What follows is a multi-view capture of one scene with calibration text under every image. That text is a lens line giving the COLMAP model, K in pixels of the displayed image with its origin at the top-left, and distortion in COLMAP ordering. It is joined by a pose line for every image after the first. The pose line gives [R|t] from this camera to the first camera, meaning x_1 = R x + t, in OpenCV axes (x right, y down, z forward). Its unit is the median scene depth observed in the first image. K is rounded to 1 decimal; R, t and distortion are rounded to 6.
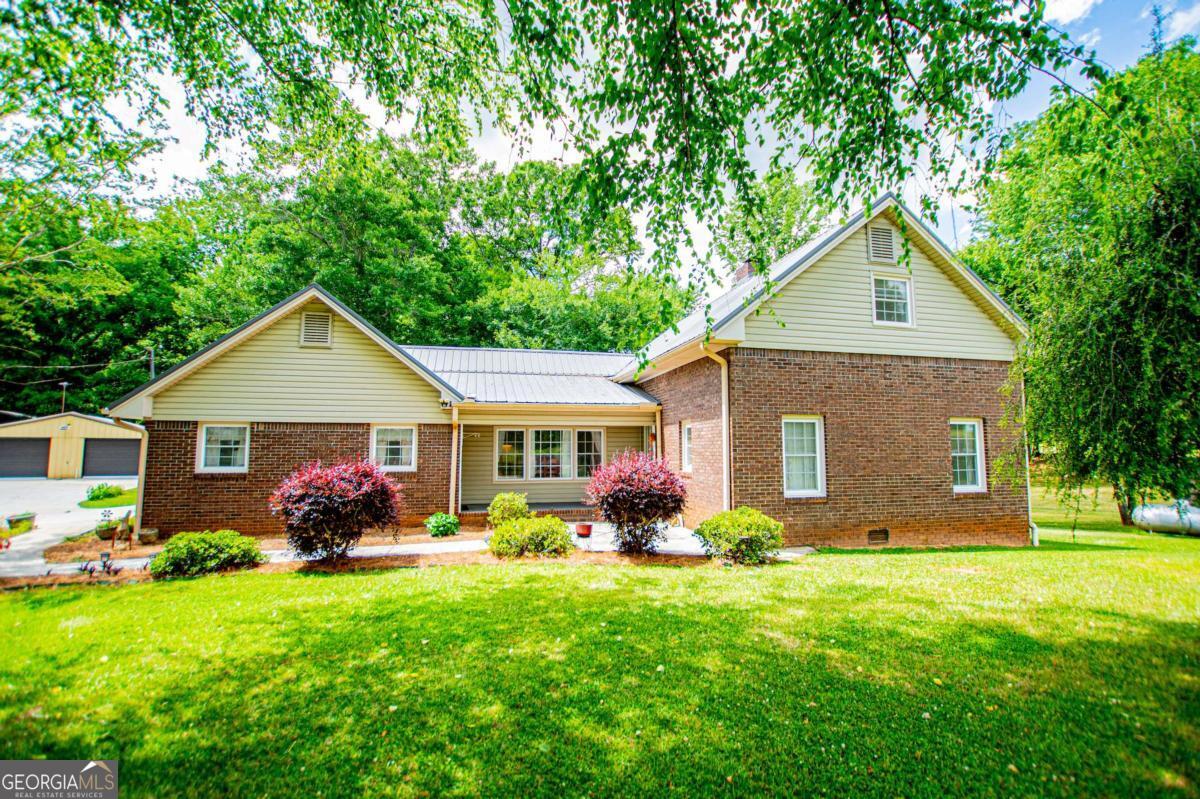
lens RADIAL K [[528.6, 0, 603.6], [0, 528.6, 398.5], [0, 0, 1]] dist [-0.027561, 0.001352]
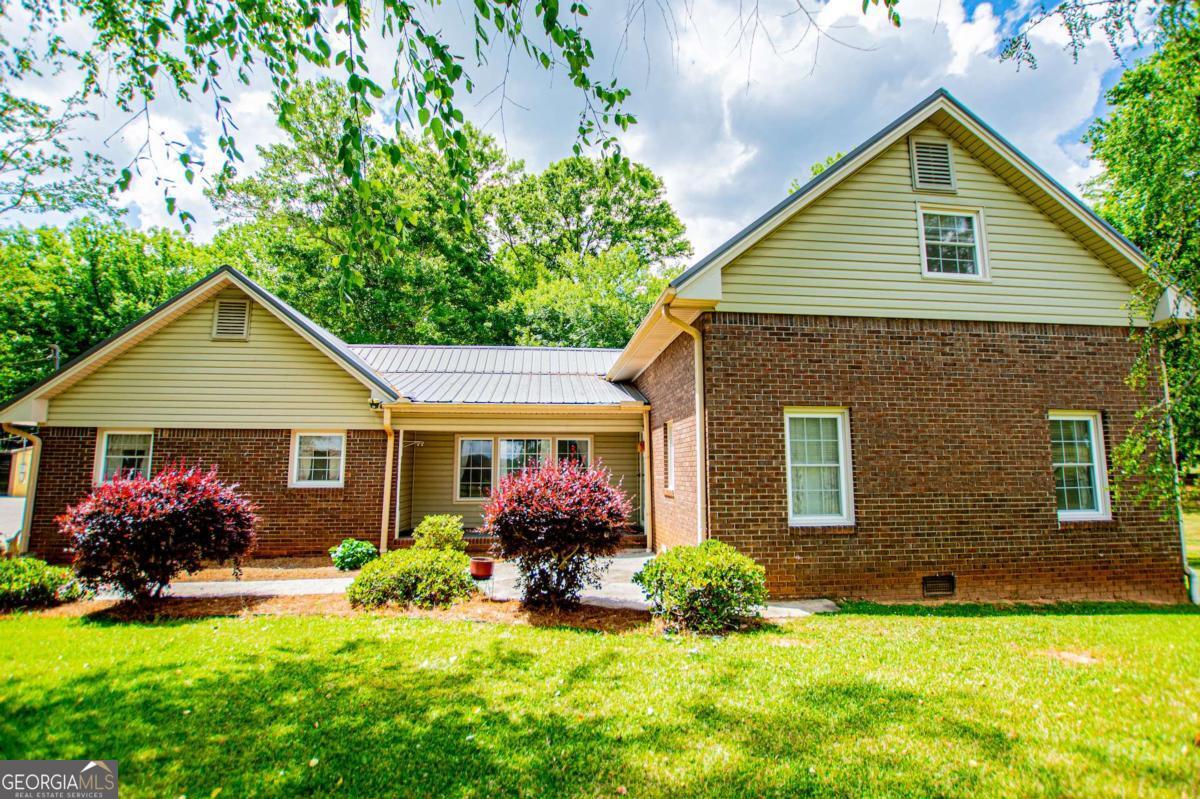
lens RADIAL K [[547.7, 0, 603.9], [0, 547.7, 399.7], [0, 0, 1]] dist [-0.027010, 0.000687]
pose [[0.991897, -0.016553, -0.125963, 0.179051], [0.012388, 0.999353, -0.033776, 0.039944], [0.126441, 0.031942, 0.991460, 0.234520]]
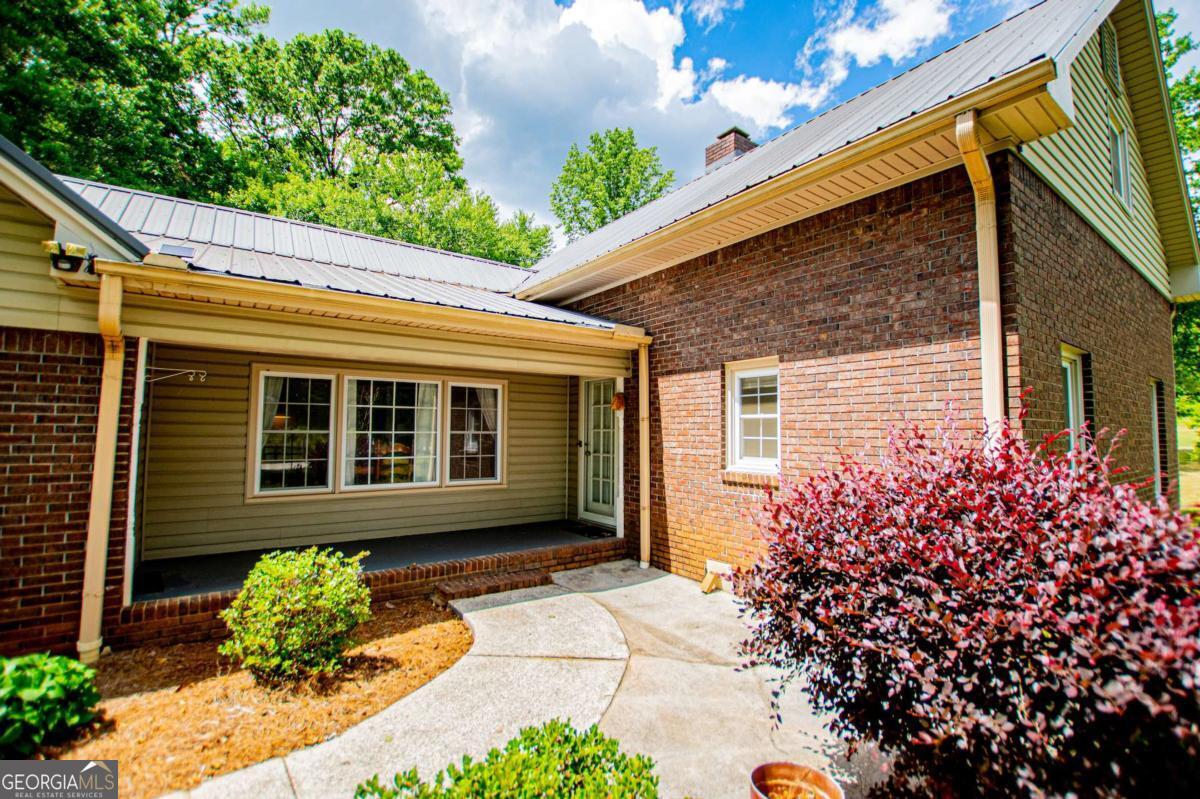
lens RADIAL K [[528.6, 0, 603.6], [0, 528.6, 398.5], [0, 0, 1]] dist [-0.027561, 0.001352]
pose [[0.927158, 0.031812, 0.373318, -0.141368], [-0.045043, 0.998626, 0.026770, 0.075254], [-0.371954, -0.041635, 0.927317, 0.695112]]
